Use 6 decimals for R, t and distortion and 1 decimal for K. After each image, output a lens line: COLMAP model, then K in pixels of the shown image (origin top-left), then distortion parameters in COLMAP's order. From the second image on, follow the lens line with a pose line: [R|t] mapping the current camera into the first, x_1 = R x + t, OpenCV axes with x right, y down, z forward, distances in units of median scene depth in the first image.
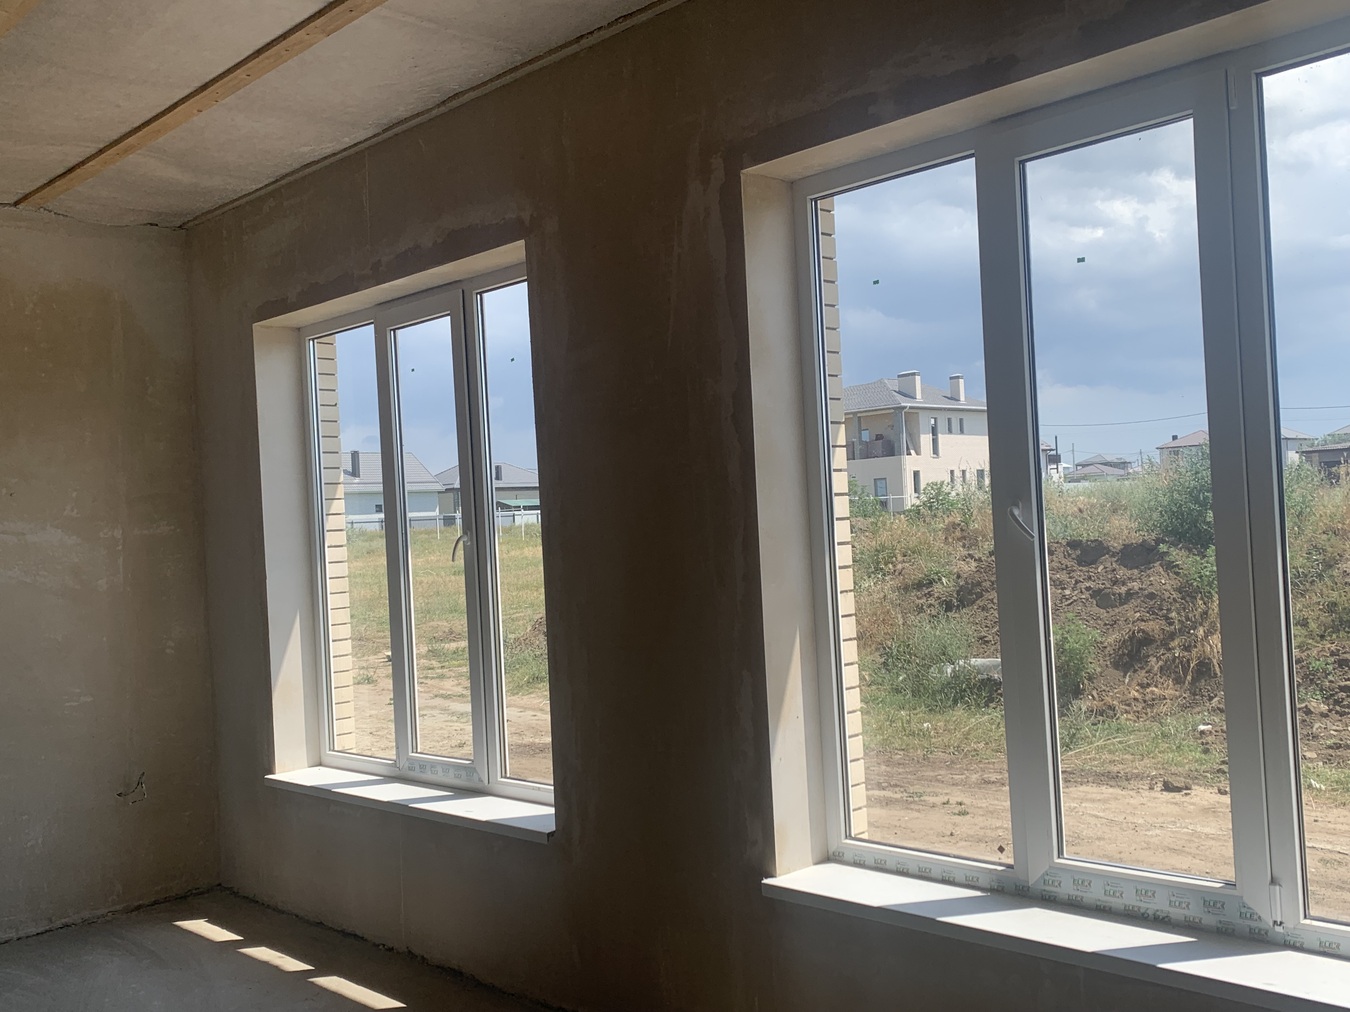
lens RADIAL K [[1334.8, 0, 676.3], [0, 1334.8, 509.5], [0, 0, 1]] dist [0.122011, 0.000000]
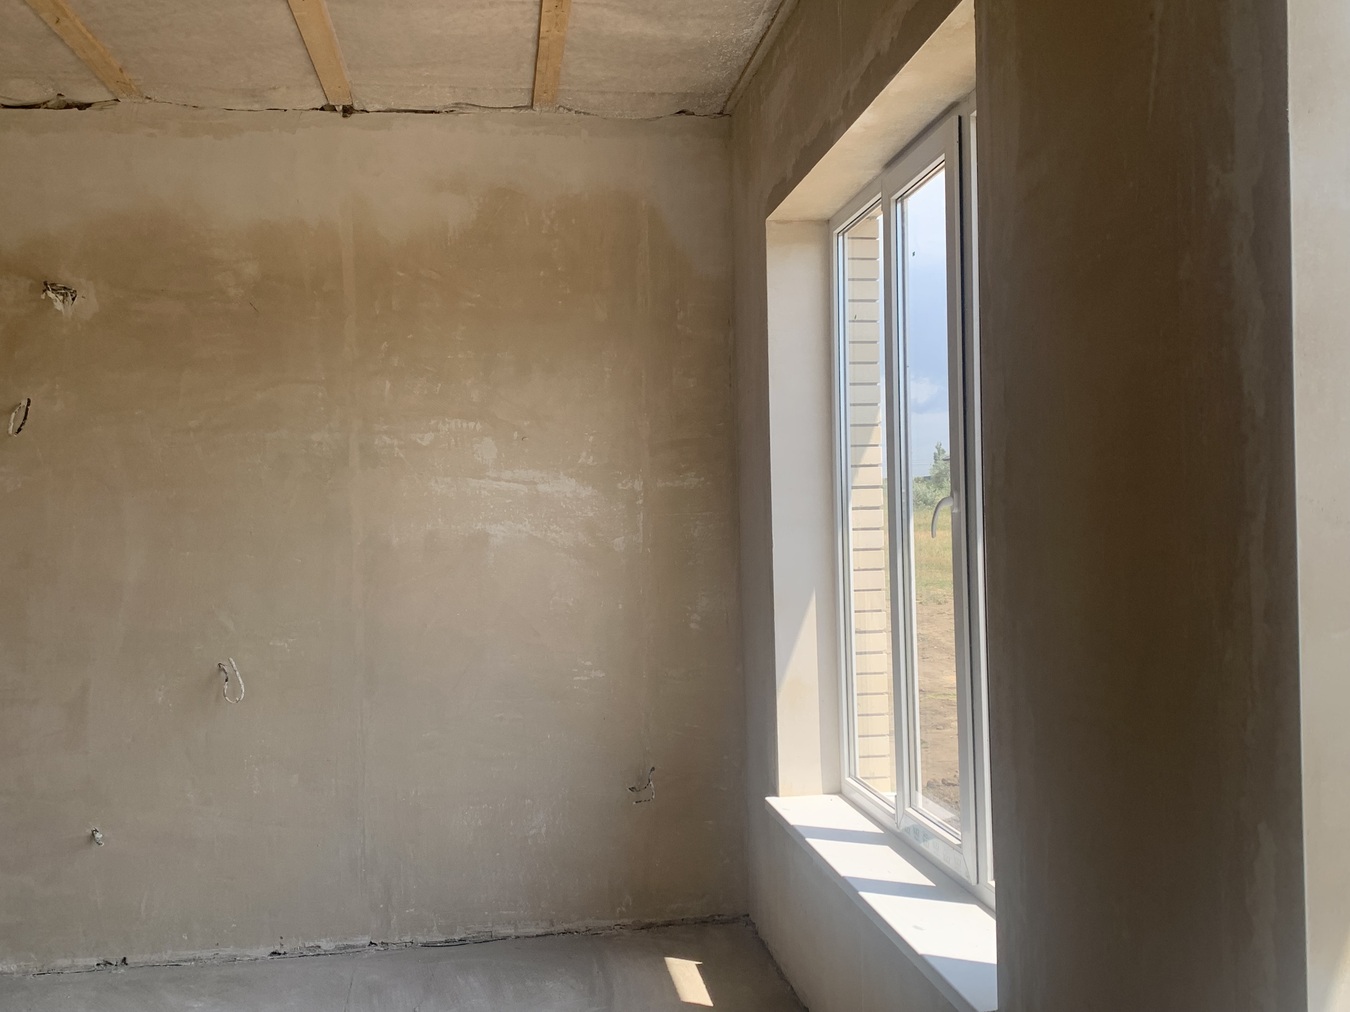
lens RADIAL K [[1334.8, 0, 680.1], [0, 1334.8, 510.3], [0, 0, 1]] dist [0.122011, 0.000000]
pose [[0.820208, 0.031781, -0.571182, 0.093885], [-0.013468, 0.999252, 0.036260, 0.002777], [0.571907, -0.022048, 0.820022, 0.335985]]
